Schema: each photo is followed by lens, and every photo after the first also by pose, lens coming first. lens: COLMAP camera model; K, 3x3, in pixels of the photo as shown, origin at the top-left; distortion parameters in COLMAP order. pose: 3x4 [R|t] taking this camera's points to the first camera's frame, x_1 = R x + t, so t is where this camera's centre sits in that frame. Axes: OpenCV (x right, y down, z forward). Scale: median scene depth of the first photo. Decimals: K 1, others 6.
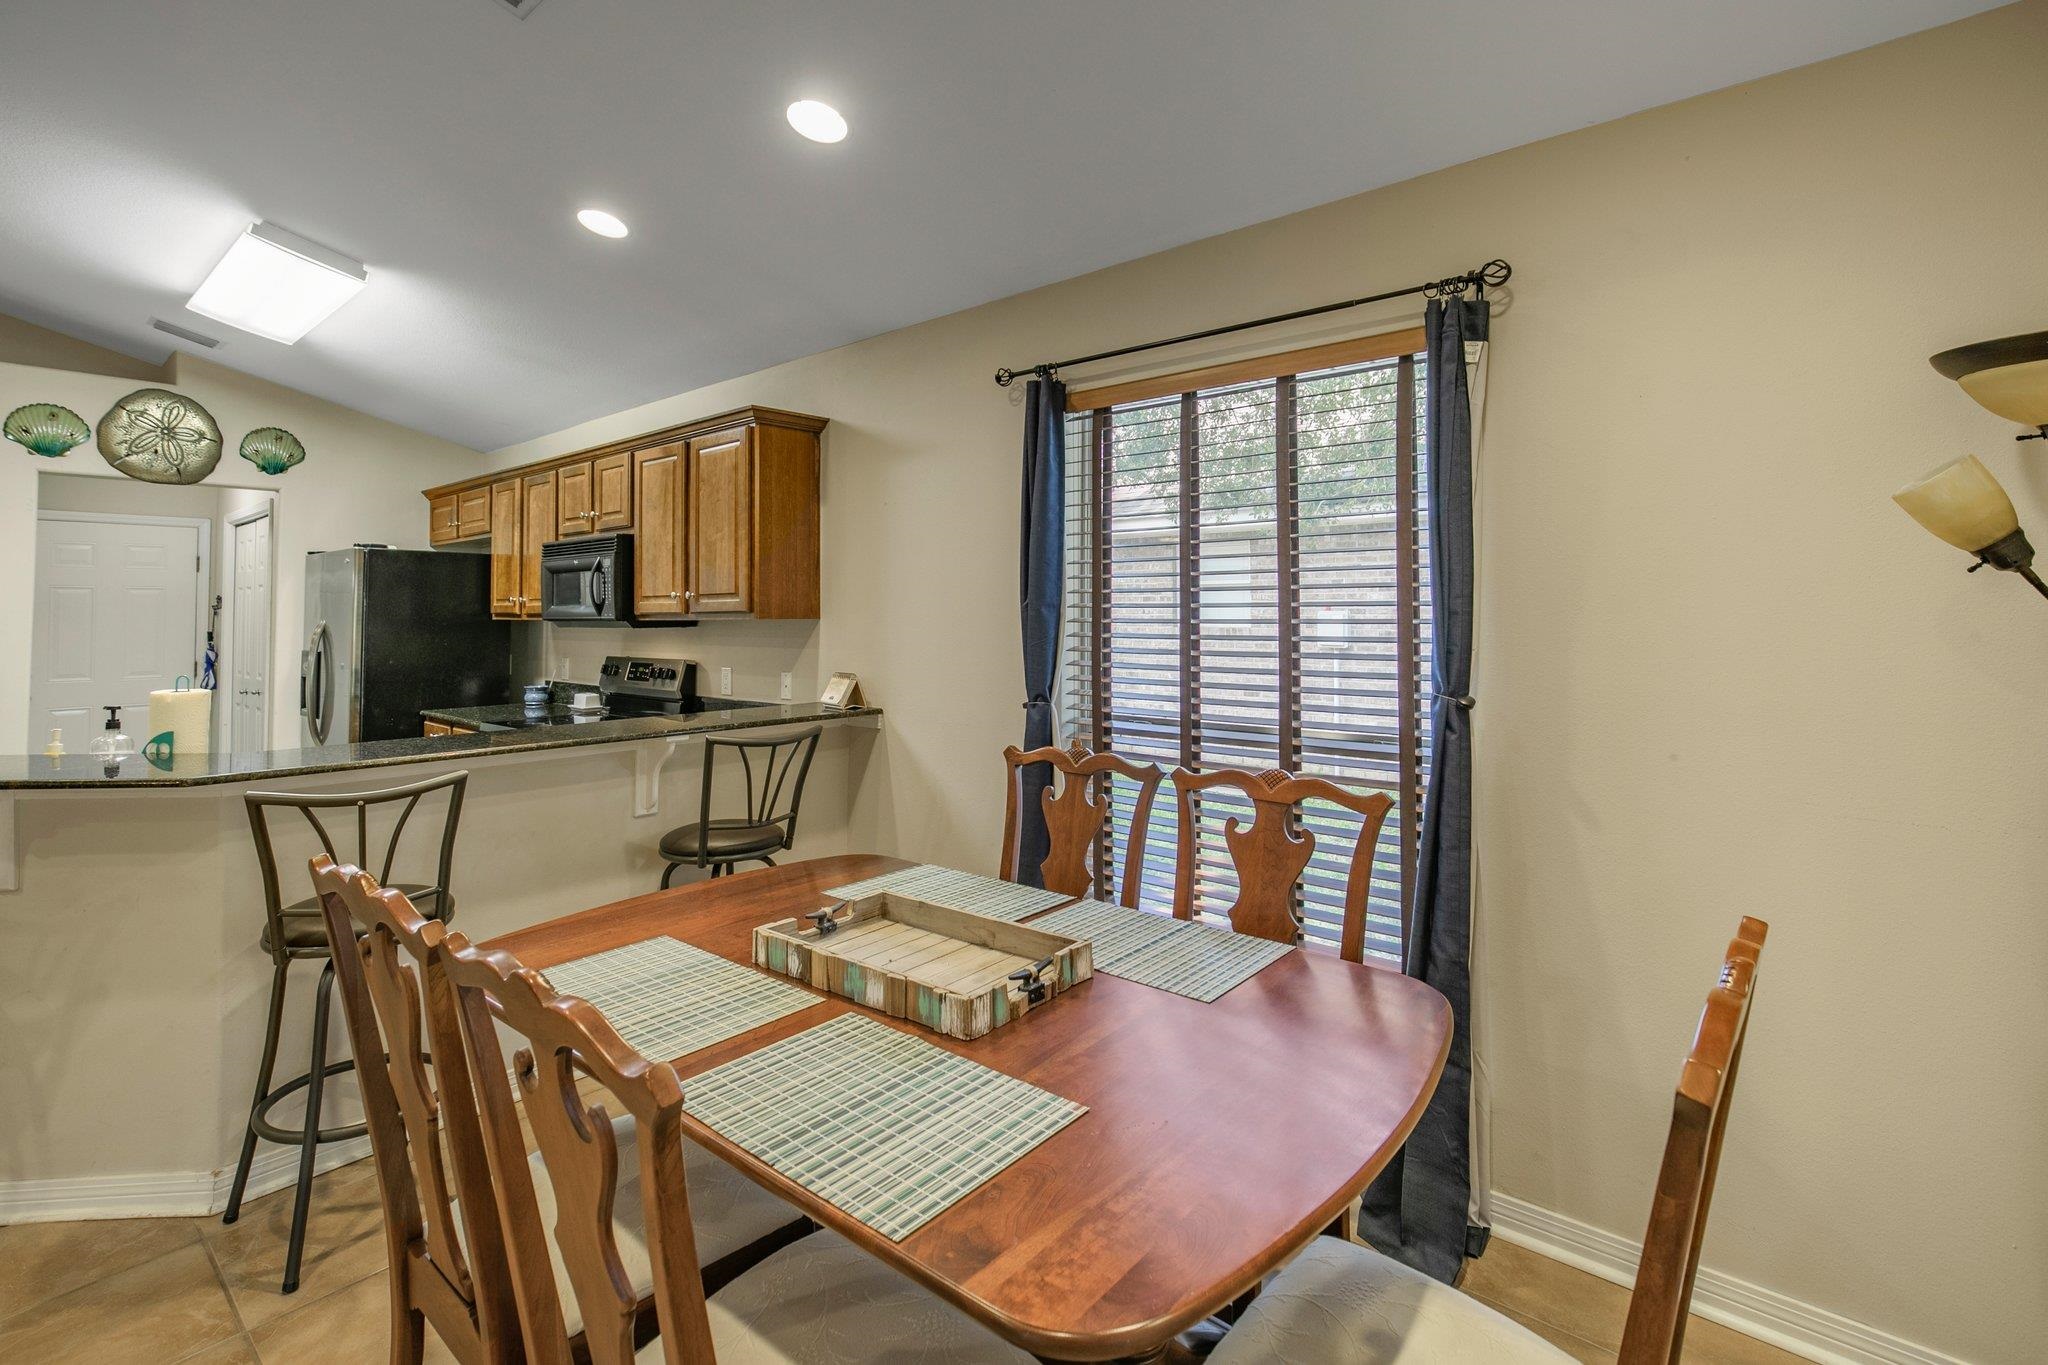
lens RADIAL K [[967.2, 0, 1025.0], [0, 967.2, 581.2], [0, 0, 1]] dist [0.000328, 0.000882]
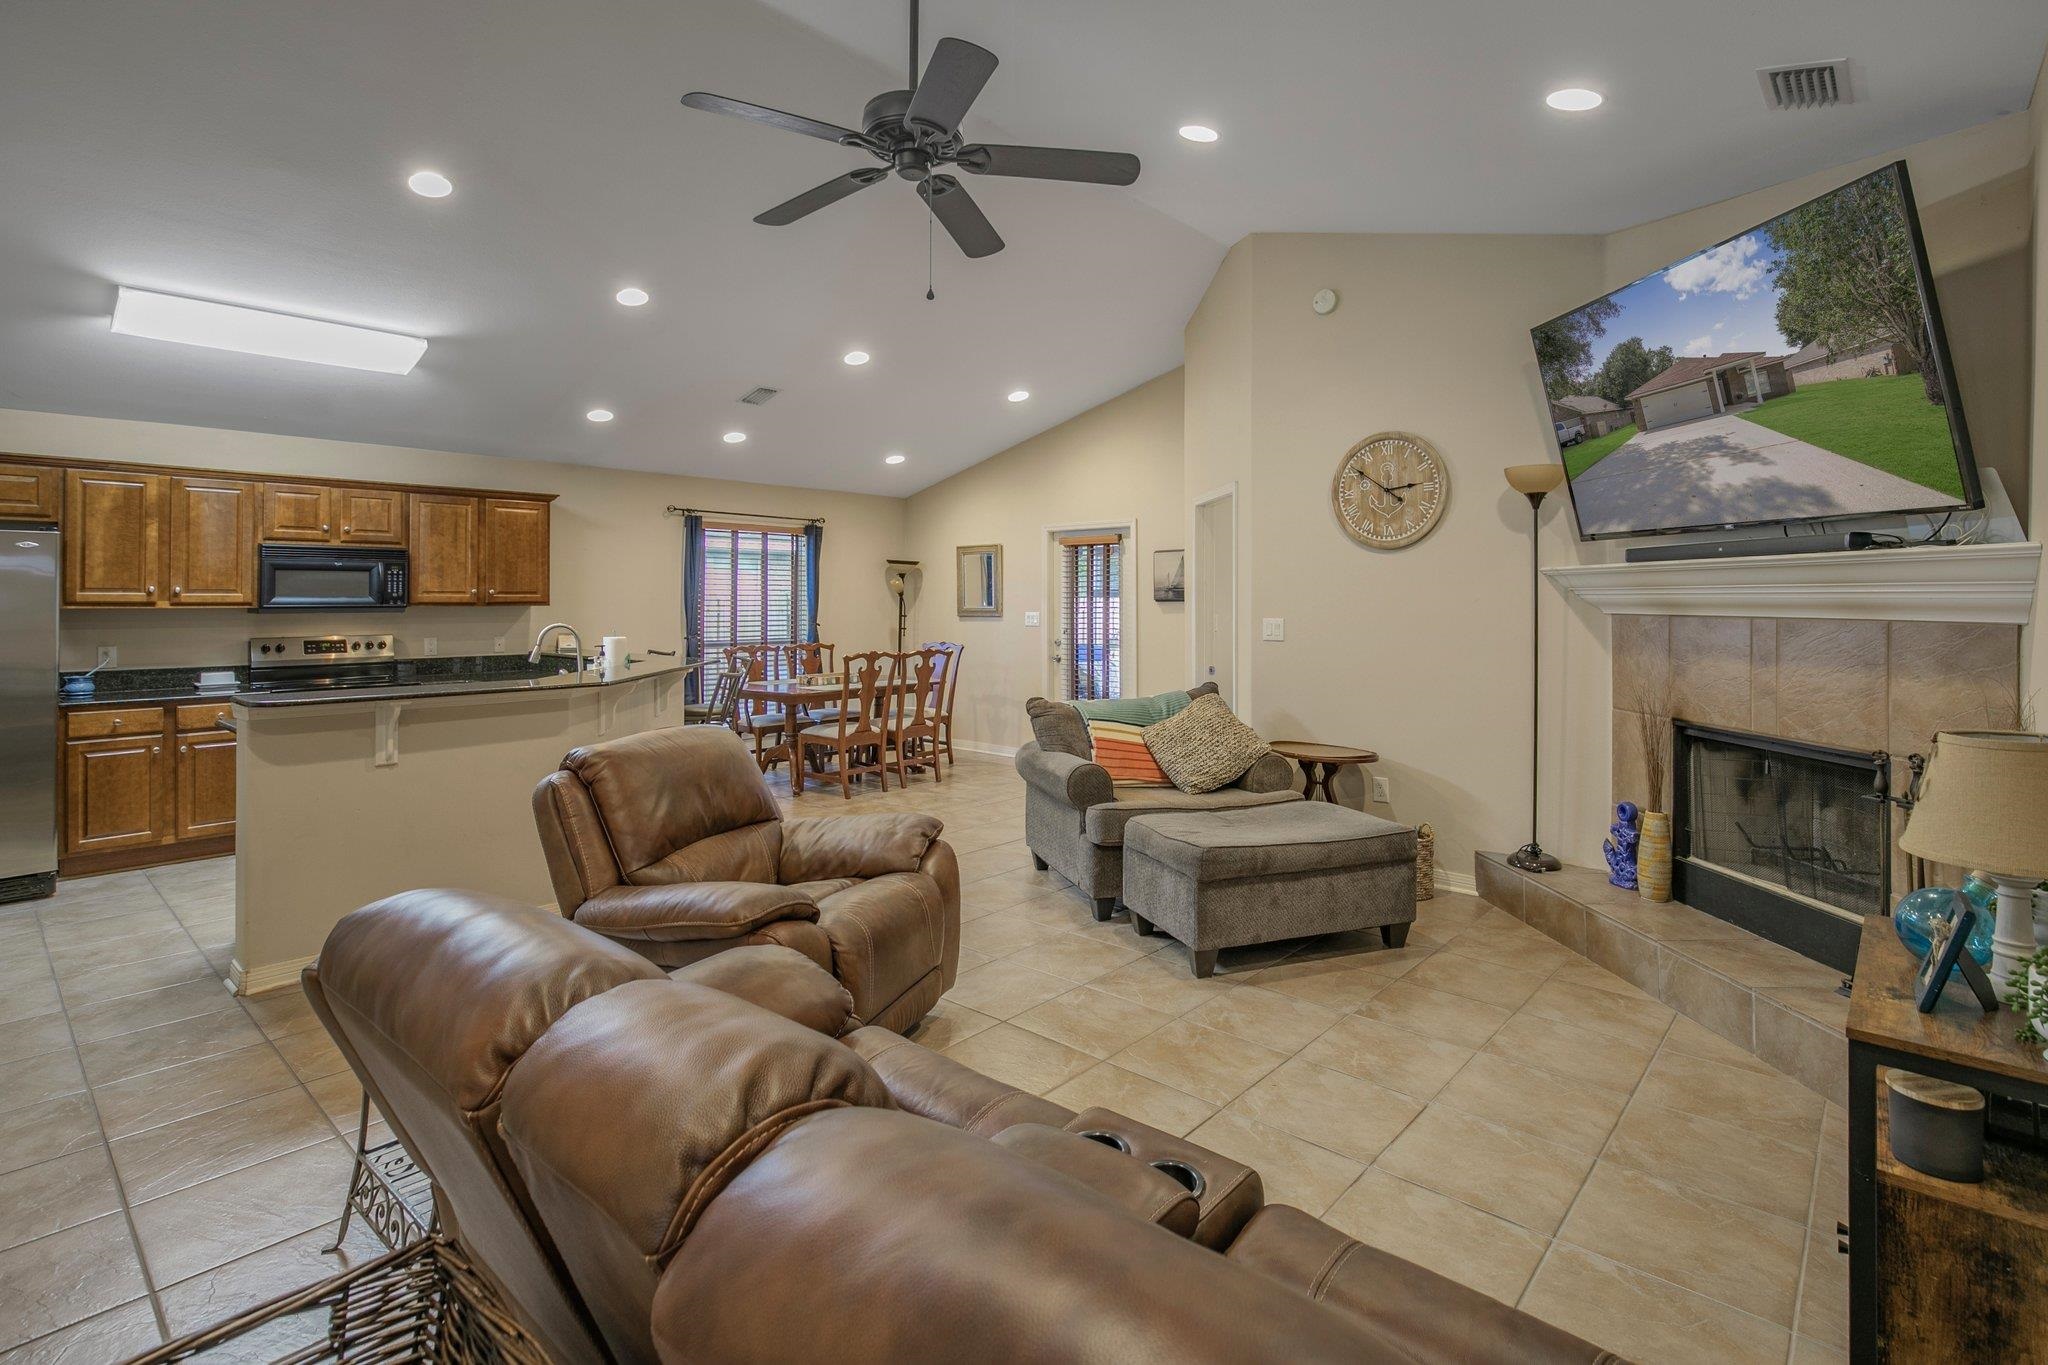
lens RADIAL K [[982.0, 0, 1020.1], [0, 982.0, 586.7], [0, 0, 1]] dist [-0.004234, 0.006817]
pose [[0.013693, 0.020762, 0.999691, -1.917658], [-0.029492, 0.999358, -0.020351, 0.011925], [-0.999471, -0.029204, 0.014296, 0.041418]]
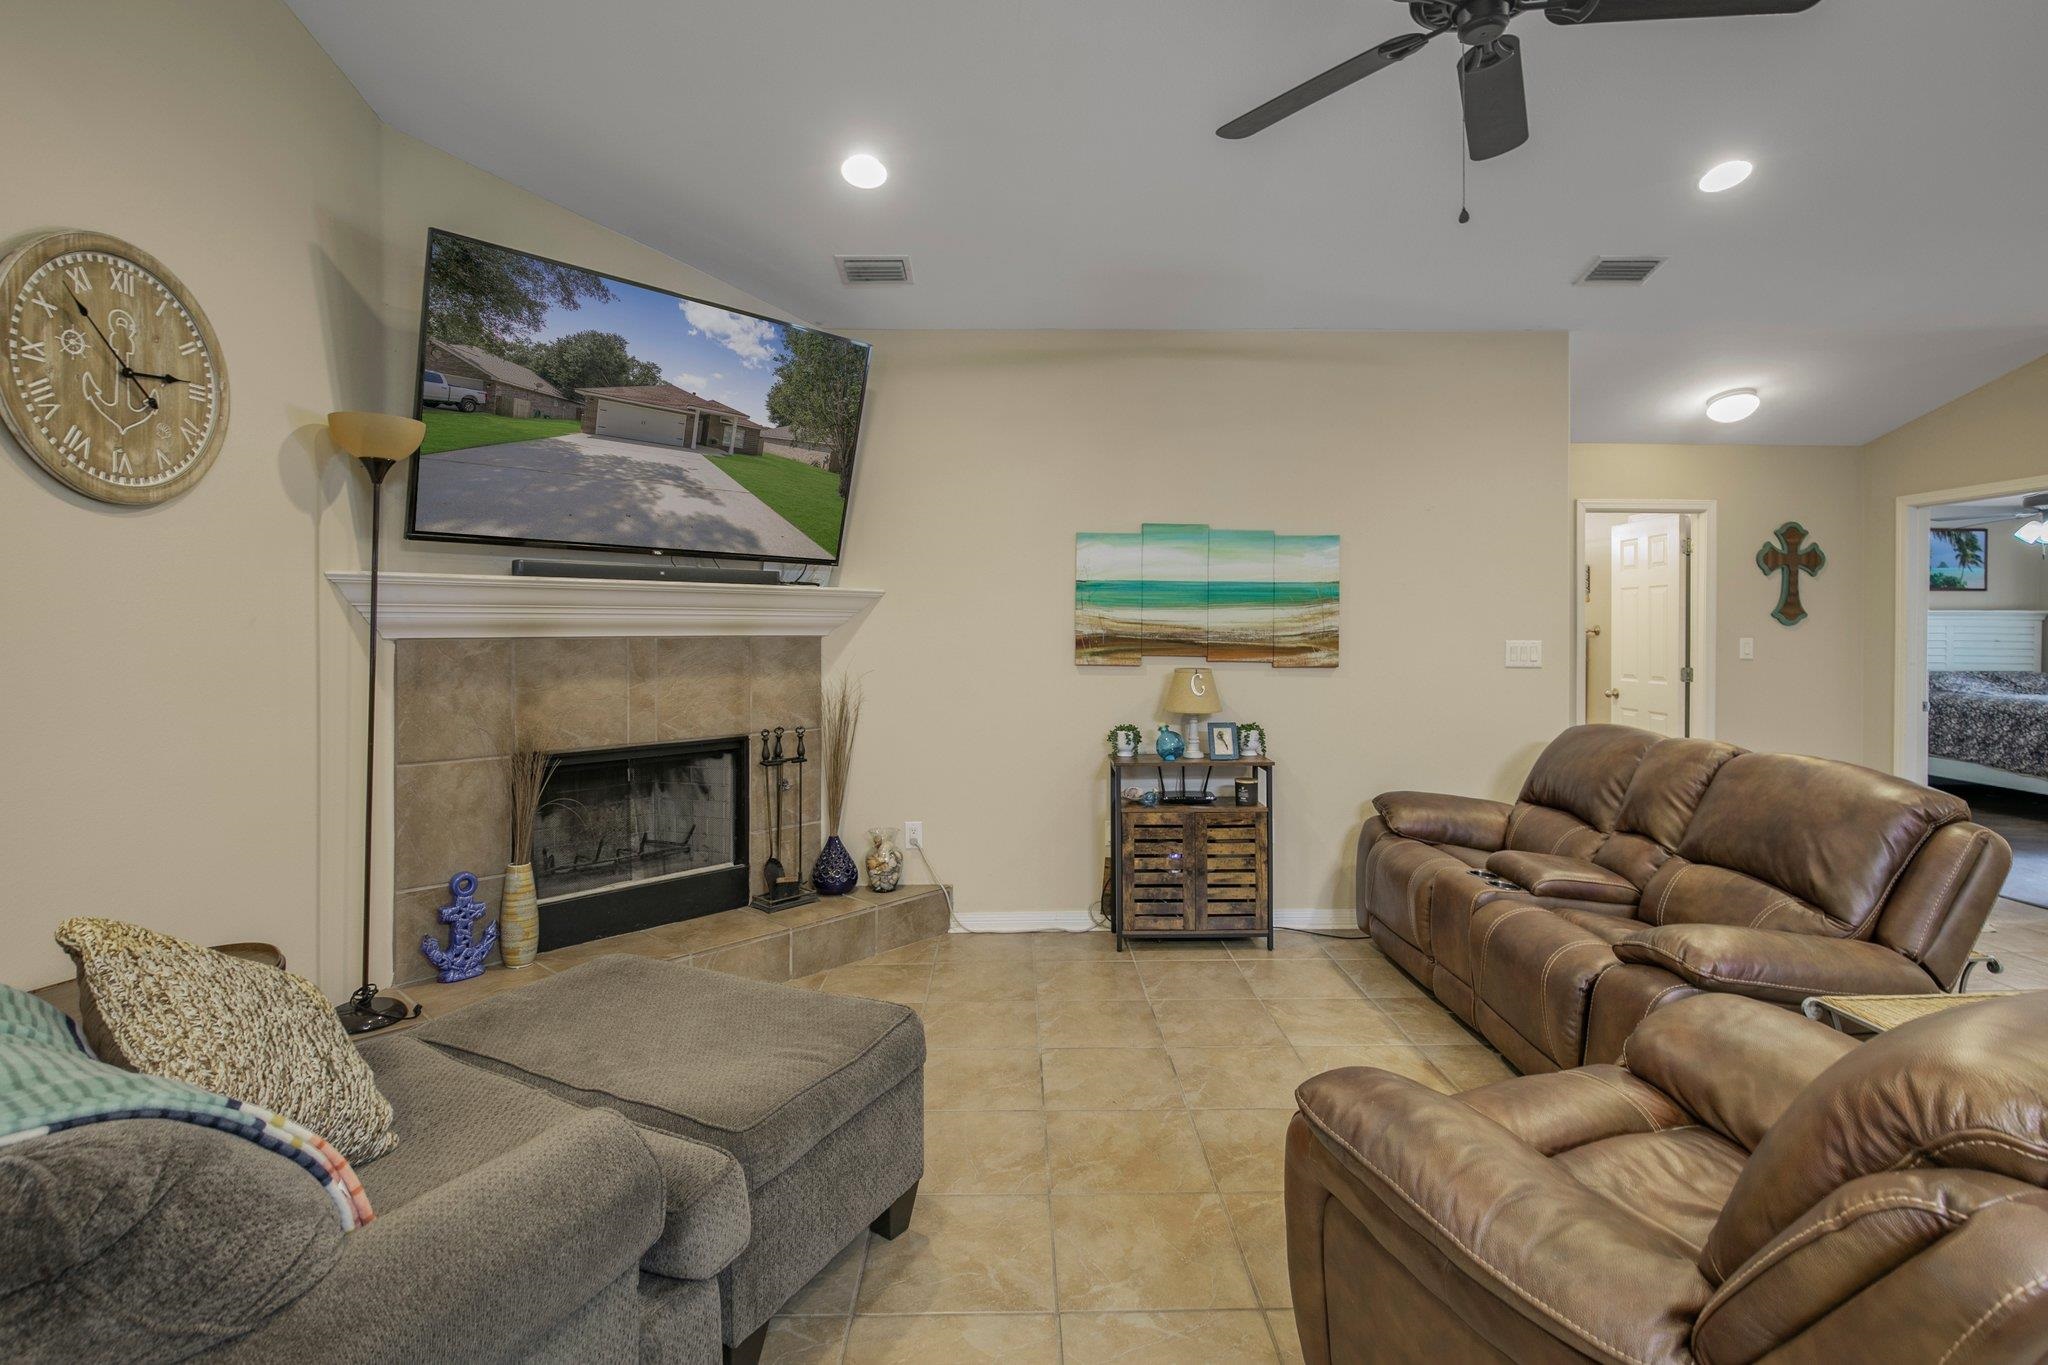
lens RADIAL K [[992.2, 0, 1024.5], [0, 992.2, 640.5], [0, 0, 1]] dist [0.003064, -0.000119]
pose [[-0.738469, 0.019822, -0.673996, -0.710751], [0.027894, 0.999610, -0.001164, 0.017031], [0.673710, -0.019660, -0.738734, 0.341058]]
